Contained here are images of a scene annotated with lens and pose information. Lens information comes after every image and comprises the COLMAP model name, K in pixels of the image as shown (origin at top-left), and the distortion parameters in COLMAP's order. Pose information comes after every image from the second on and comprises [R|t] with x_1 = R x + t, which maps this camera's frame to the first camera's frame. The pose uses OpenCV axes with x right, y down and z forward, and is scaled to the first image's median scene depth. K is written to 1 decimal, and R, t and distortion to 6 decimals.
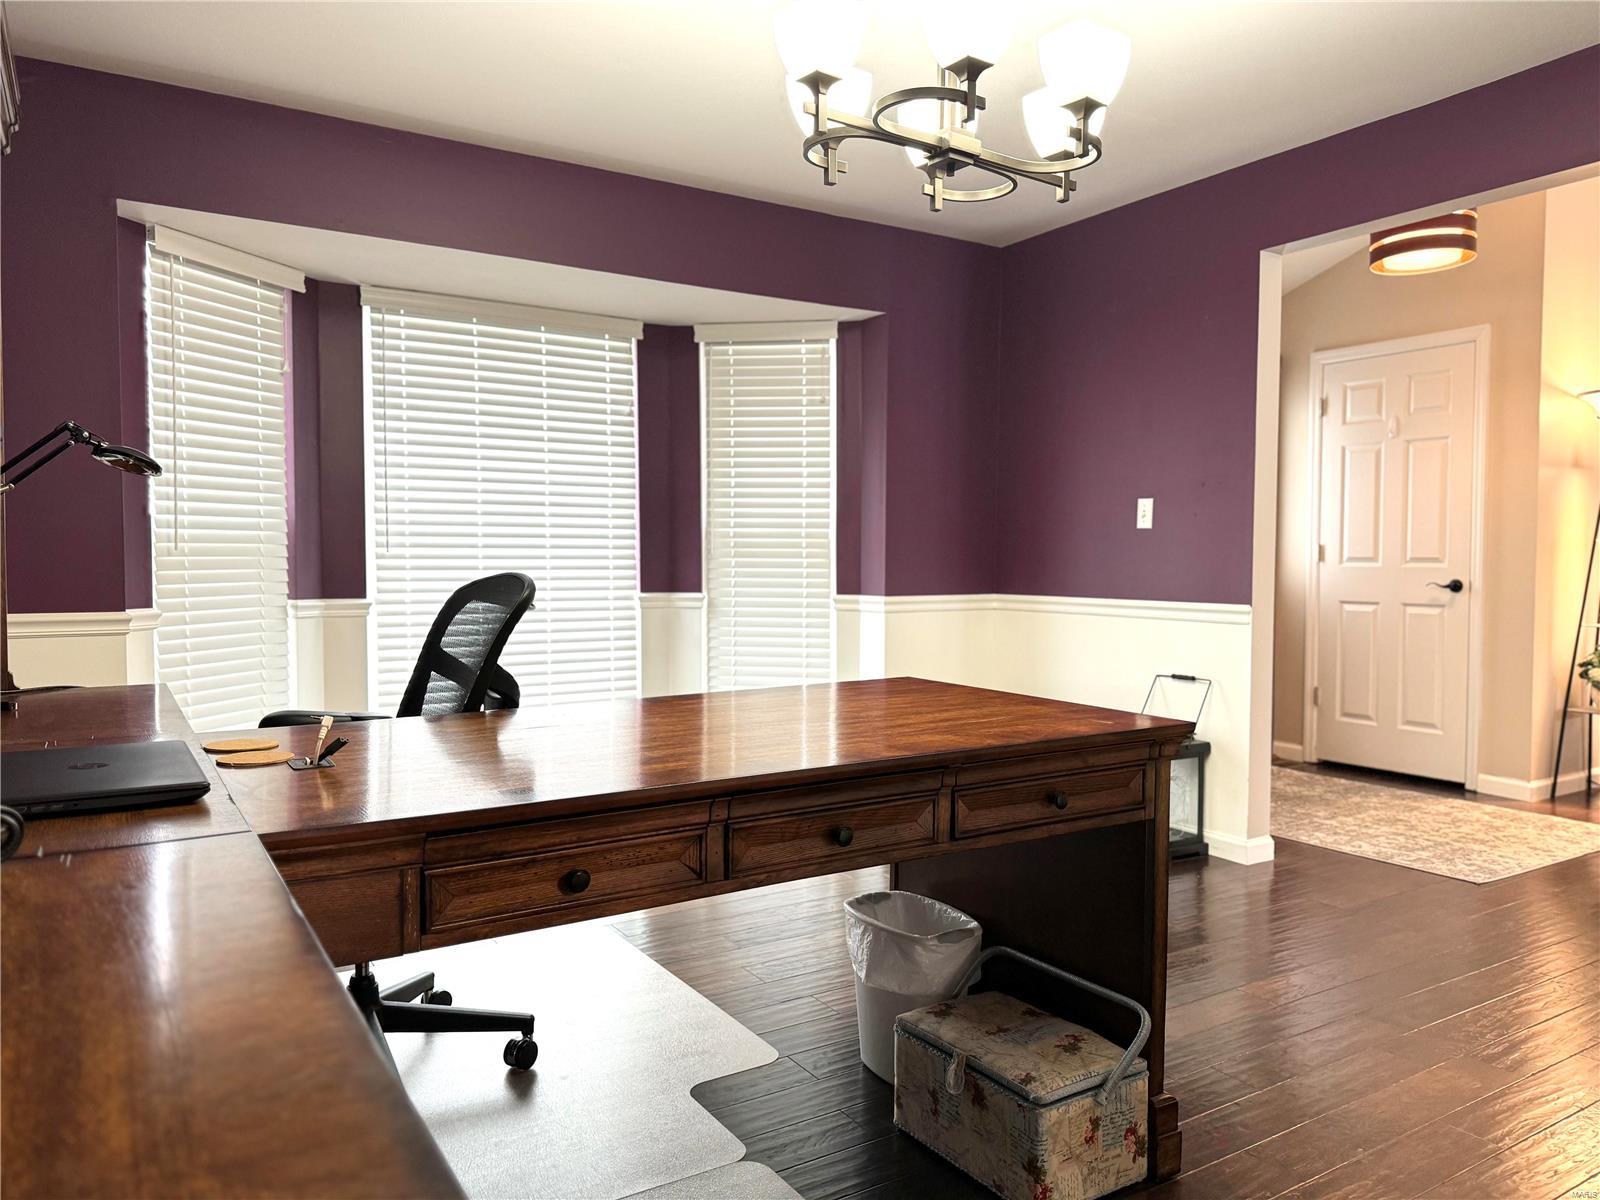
lens RADIAL K [[1135.8, 0, 800.0], [0, 1135.8, 600.0], [0, 0, 1]] dist [0.068303, -0.098825]
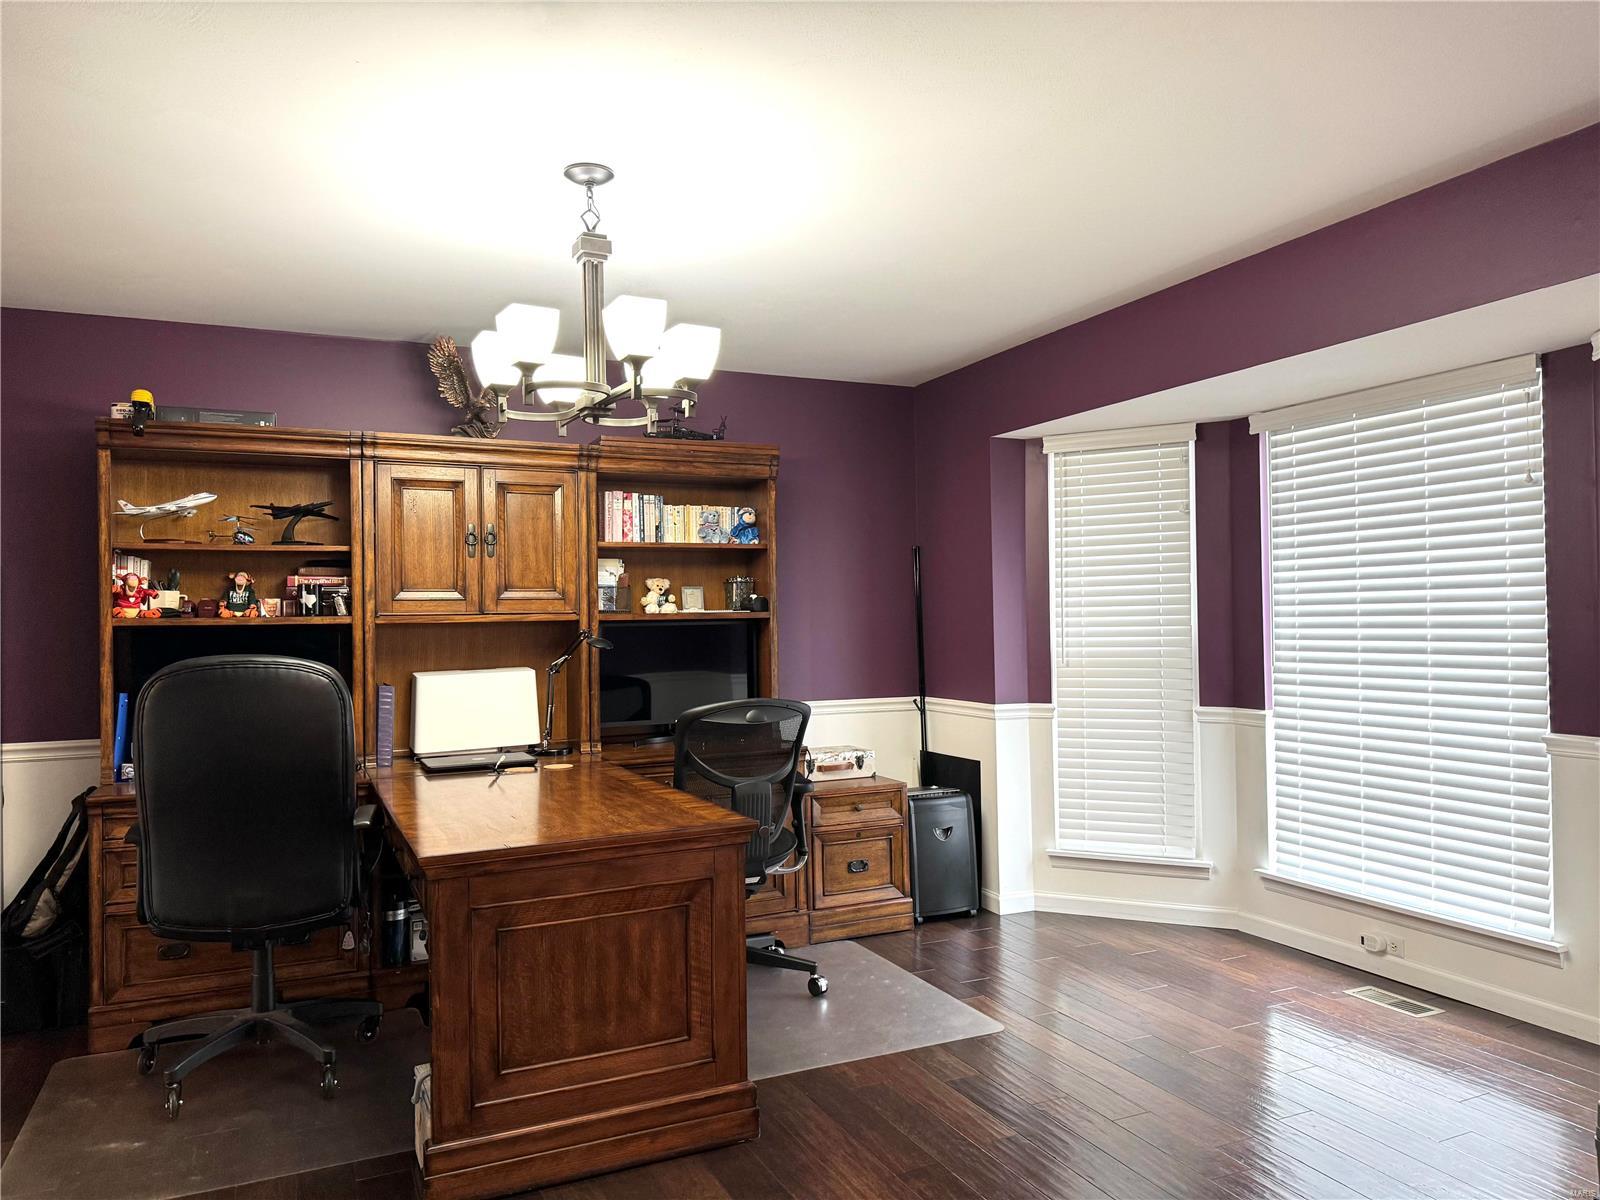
lens RADIAL K [[1135.8, 0, 800.0], [0, 1135.8, 600.0], [0, 0, 1]] dist [0.068303, -0.098825]
pose [[-0.134986, -0.023905, -0.990559, 0.738151], [-0.038903, 0.999066, -0.018809, -0.066496], [0.990084, 0.035997, -0.135790, 0.721596]]
